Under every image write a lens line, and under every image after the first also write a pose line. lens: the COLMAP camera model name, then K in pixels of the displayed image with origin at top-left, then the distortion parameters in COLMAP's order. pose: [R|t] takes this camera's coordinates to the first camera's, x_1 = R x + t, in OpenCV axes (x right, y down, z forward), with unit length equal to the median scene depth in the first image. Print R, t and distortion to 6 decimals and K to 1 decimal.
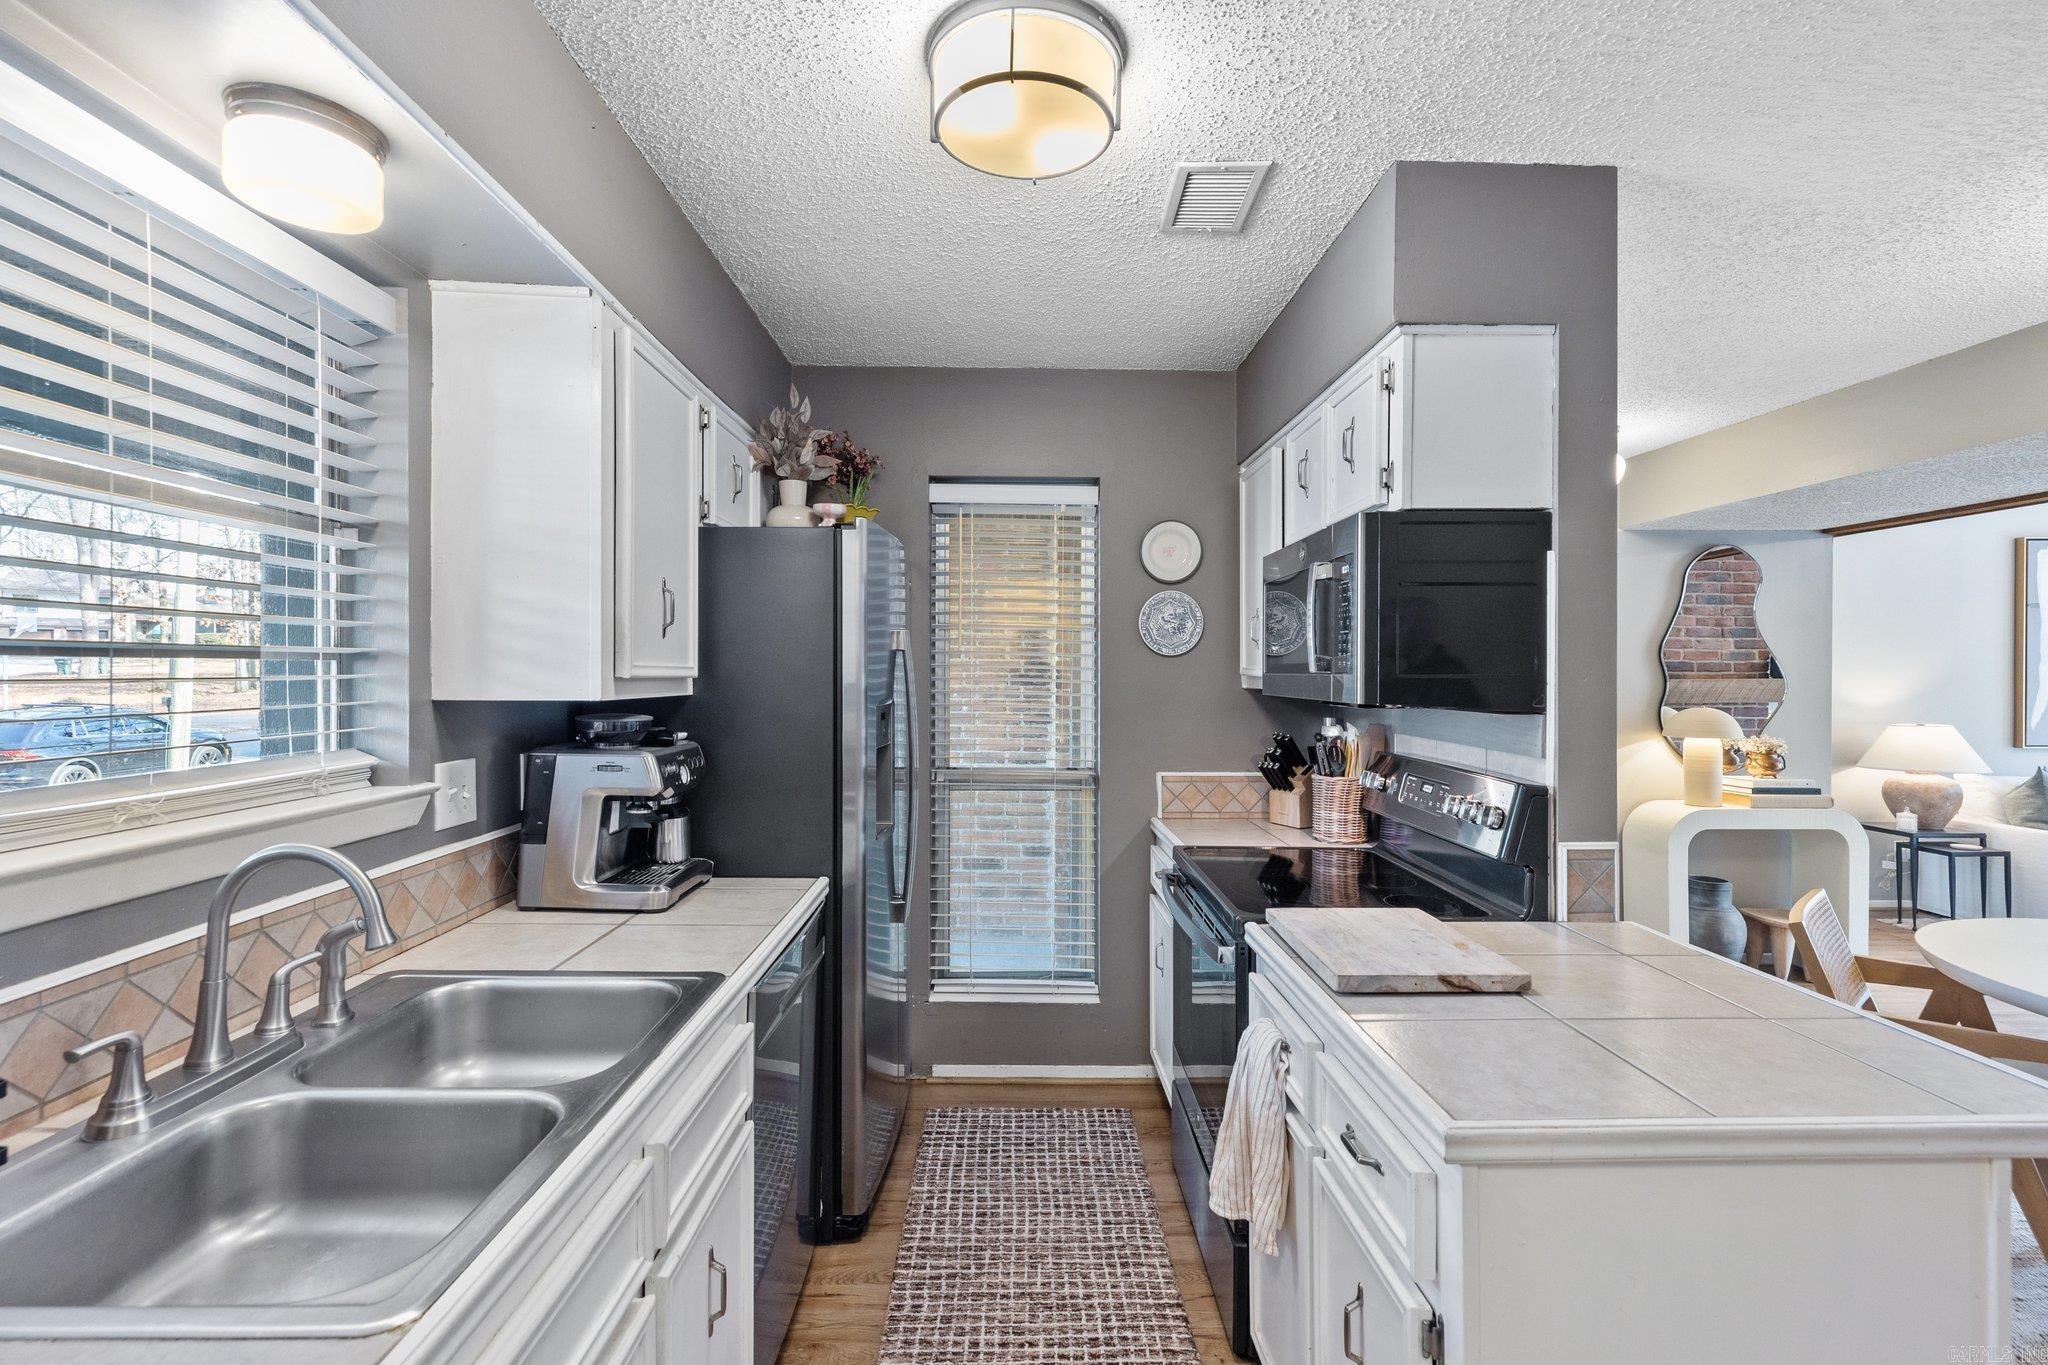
lens RADIAL K [[928.6, 0, 1027.3], [0, 928.6, 670.6], [0, 0, 1]] dist [0.005685, -0.001725]
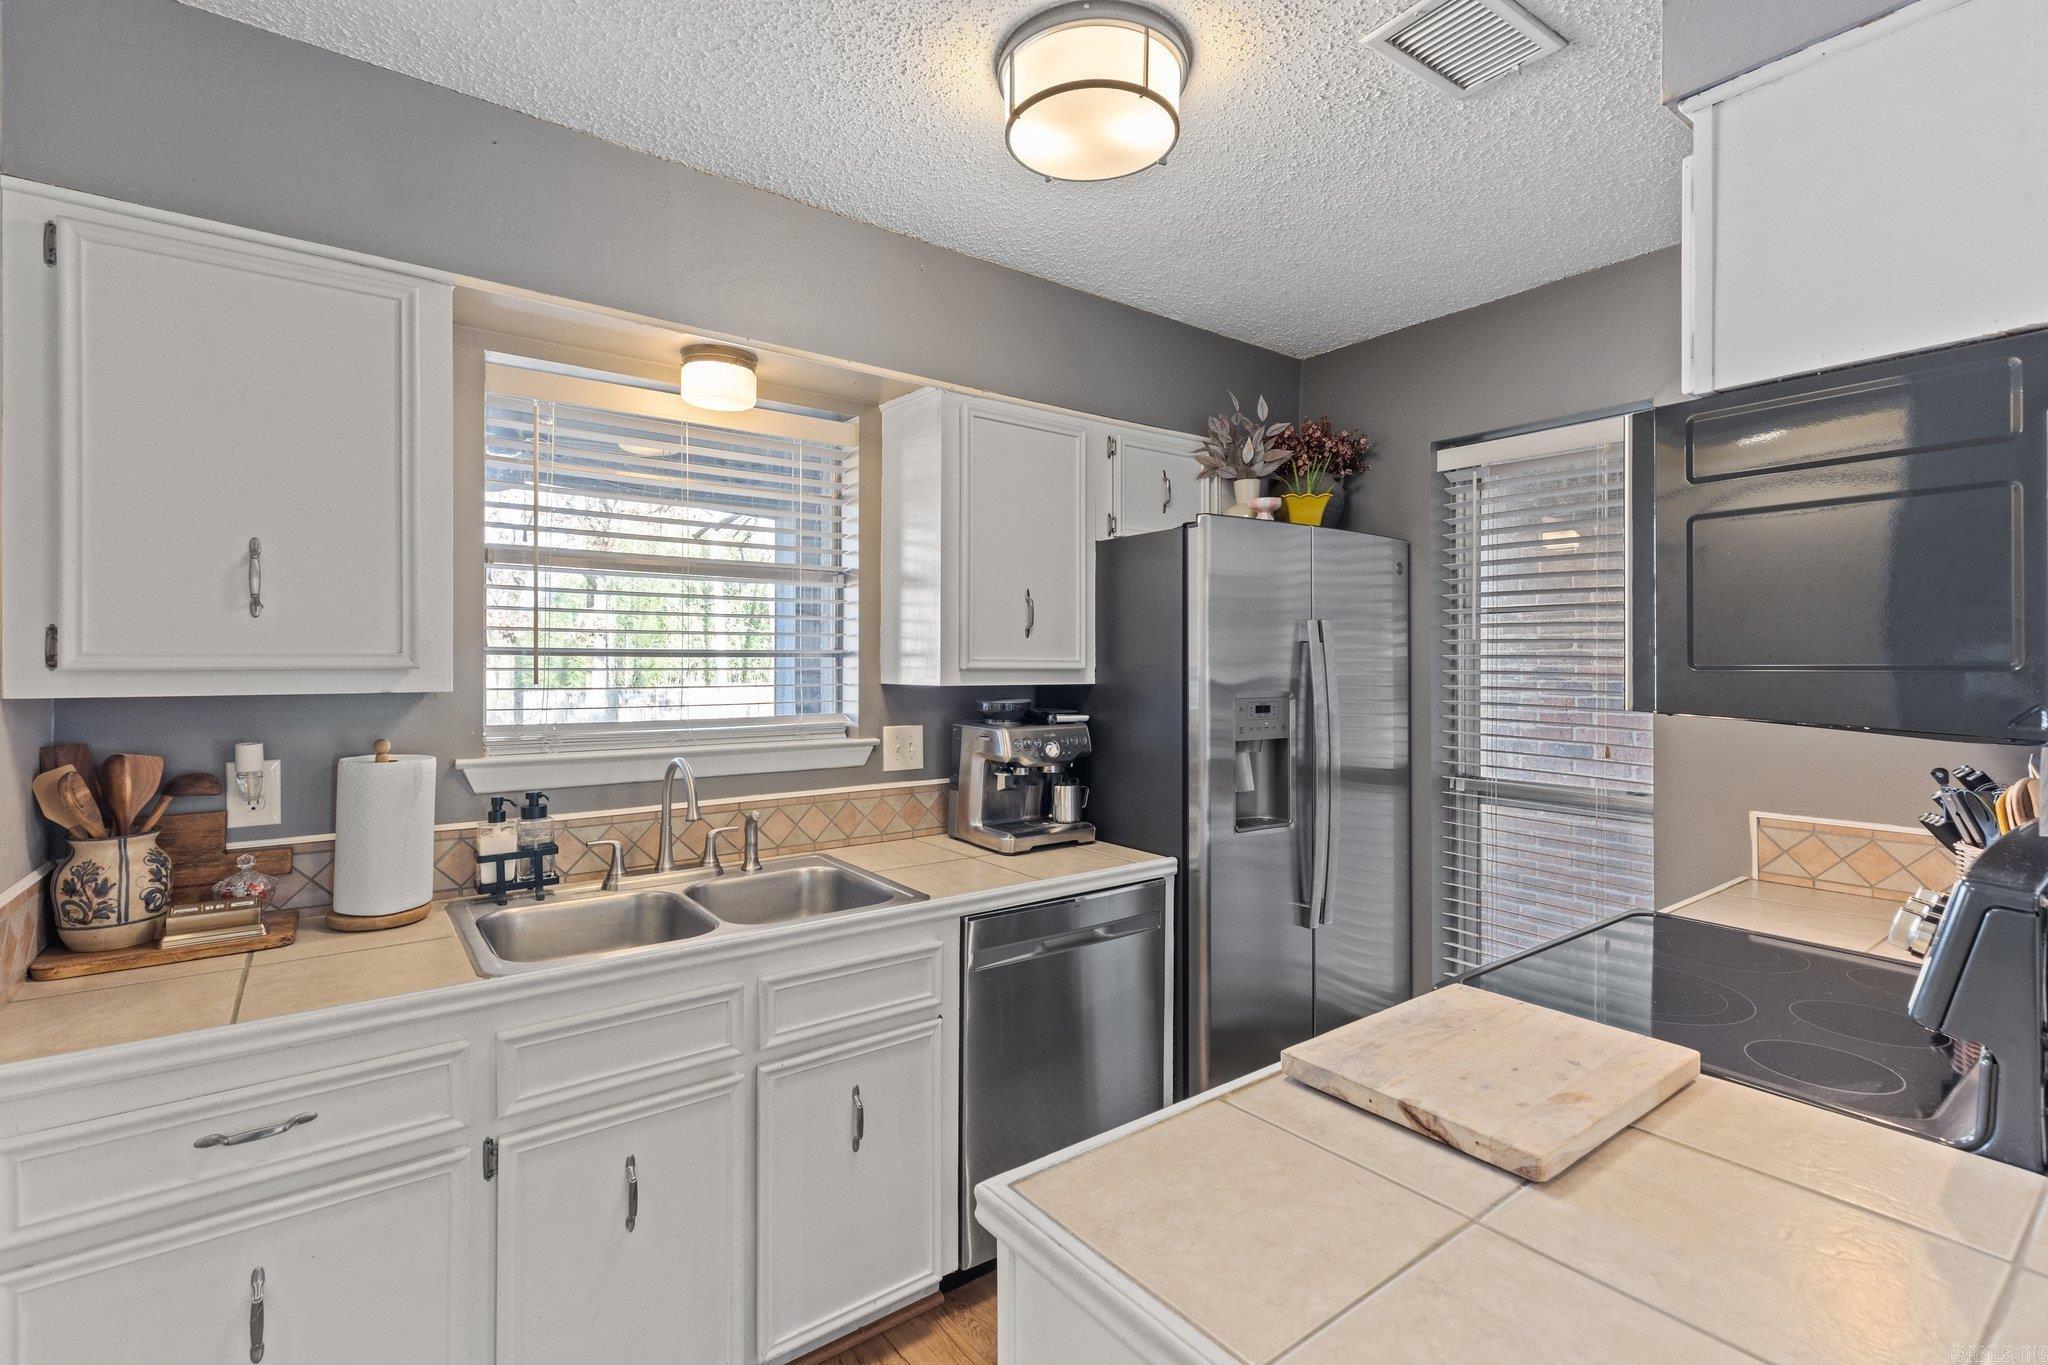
lens RADIAL K [[928.6, 0, 1020.2], [0, 928.6, 655.2], [0, 0, 1]] dist [0.005685, -0.001725]
pose [[0.583554, -0.010989, -0.812000, 0.640567], [0.002215, 0.999926, -0.011940, 0.004123], [0.812071, 0.005169, 0.583535, 0.279254]]
